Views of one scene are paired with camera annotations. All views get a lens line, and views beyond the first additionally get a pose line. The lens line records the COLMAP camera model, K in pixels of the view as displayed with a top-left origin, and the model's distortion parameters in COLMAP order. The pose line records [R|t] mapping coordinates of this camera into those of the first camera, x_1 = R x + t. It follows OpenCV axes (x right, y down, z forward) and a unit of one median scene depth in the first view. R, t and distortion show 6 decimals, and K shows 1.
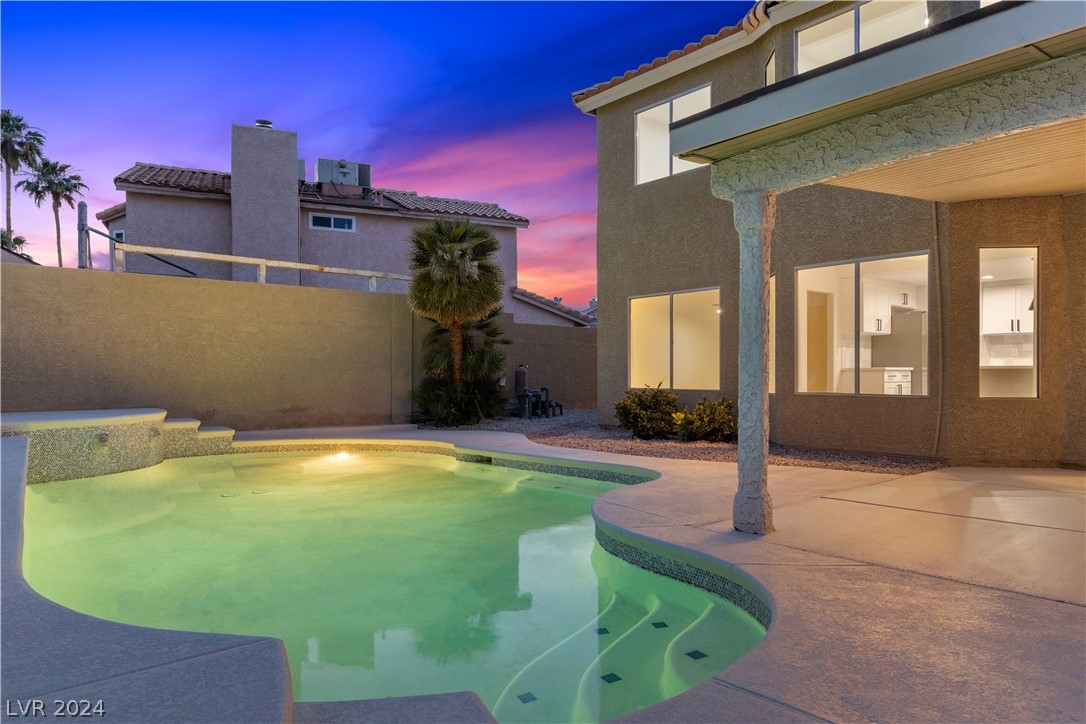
lens RADIAL K [[703.3, 0, 544.3], [0, 703.3, 385.0], [0, 0, 1]] dist [0.008648, -0.001918]
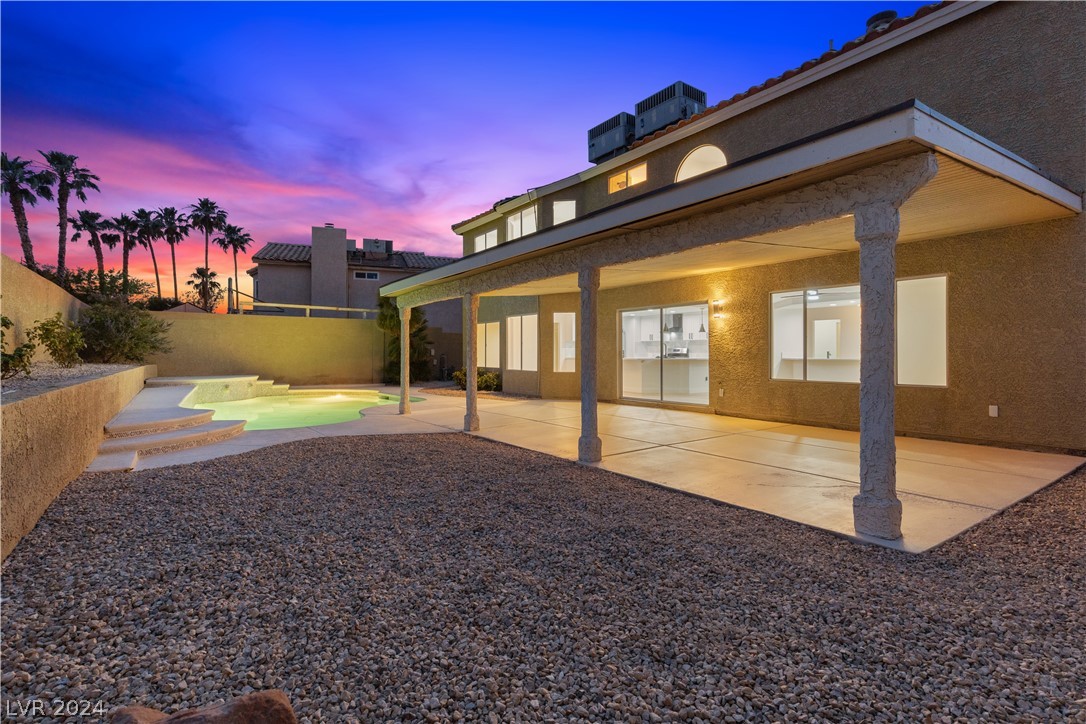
lens RADIAL K [[505.9, 0, 543.0], [0, 505.9, 362.0], [0, 0, 1]] dist [0.000404, 0.000148]
pose [[0.997413, 0.003621, -0.071793, 0.390832], [-0.003490, 0.999992, 0.001961, -0.011849], [0.071799, -0.001706, 0.997418, -0.445277]]
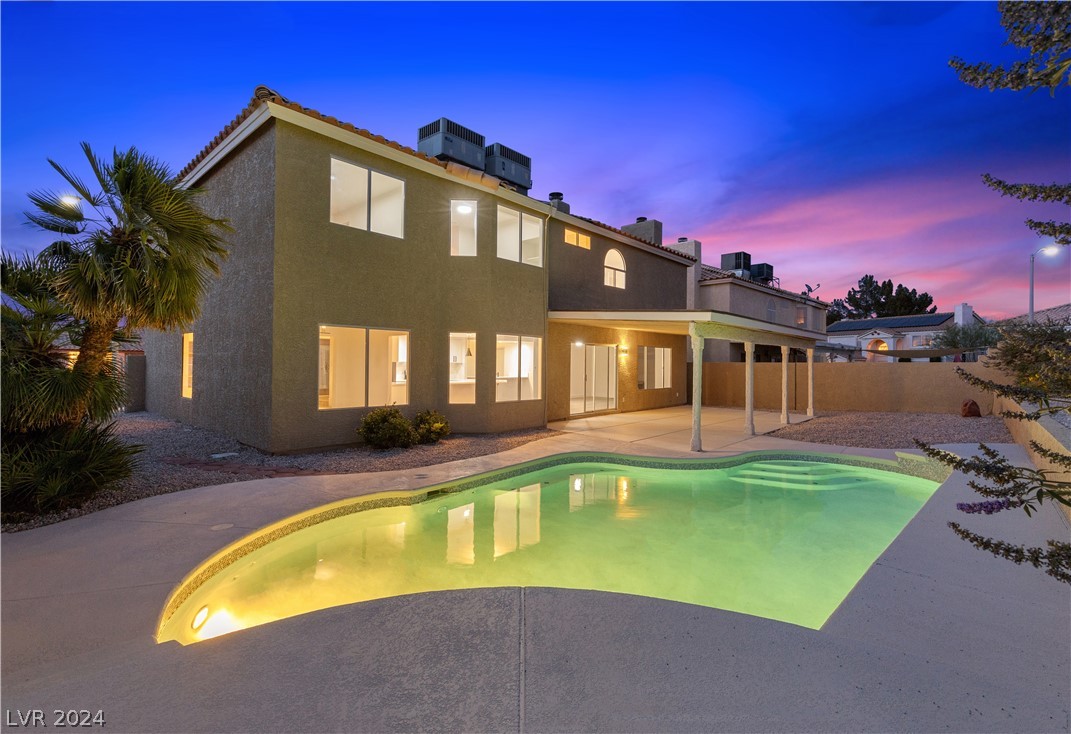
lens RADIAL K [[479.7, 0, 535.5], [0, 479.7, 367.0], [0, 0, 1]] dist [0.000054, 0.000003]
pose [[-0.136778, -0.001965, 0.990600, -0.554146], [0.004292, 0.999987, 0.002576, -0.052349], [-0.990592, 0.004604, -0.136768, 0.676447]]
